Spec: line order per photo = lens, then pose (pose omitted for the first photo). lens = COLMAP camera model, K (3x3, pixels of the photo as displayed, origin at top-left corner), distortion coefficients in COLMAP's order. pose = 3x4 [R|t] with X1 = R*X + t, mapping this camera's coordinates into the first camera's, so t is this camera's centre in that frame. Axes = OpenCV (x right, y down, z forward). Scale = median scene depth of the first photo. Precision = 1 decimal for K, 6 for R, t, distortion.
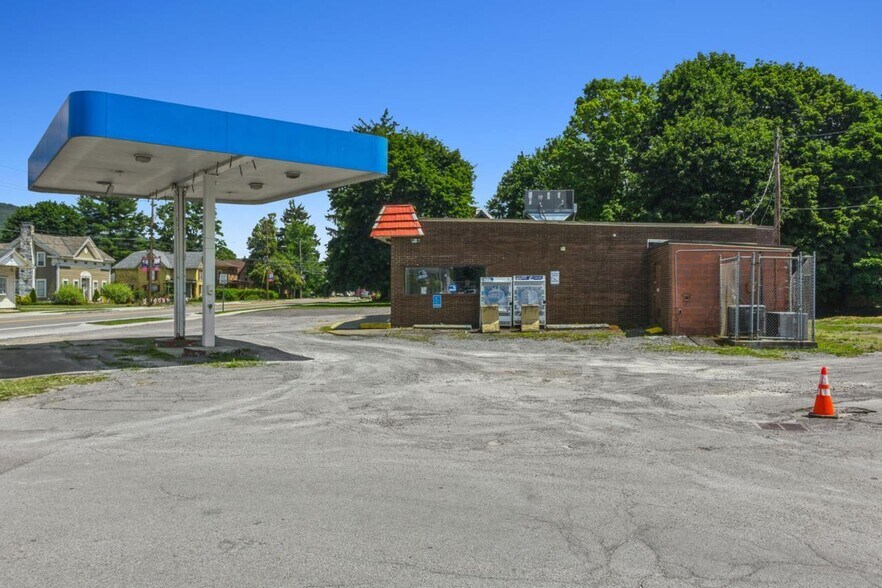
lens RADIAL K [[718.1, 0, 441.6], [0, 718.1, 309.1], [0, 0, 1]] dist [0.033515, -0.000147]
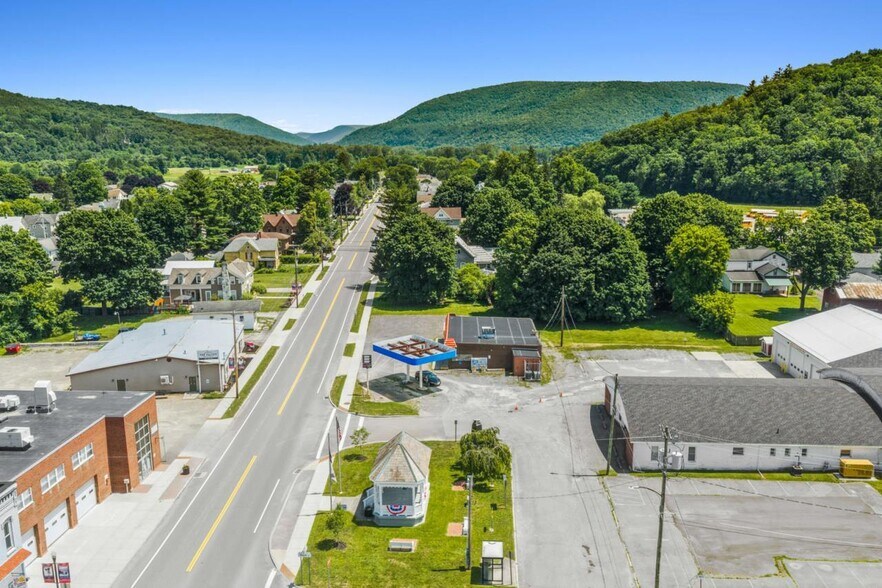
lens RADIAL K [[718.1, 0, 441.6], [0, 718.1, 309.1], [0, 0, 1]] dist [0.033515, -0.000147]
pose [[0.998170, -0.031399, 0.051677, -0.159792], [0.021210, 0.982119, 0.187060, -0.548064], [-0.056627, -0.185622, 0.980988, -1.488424]]
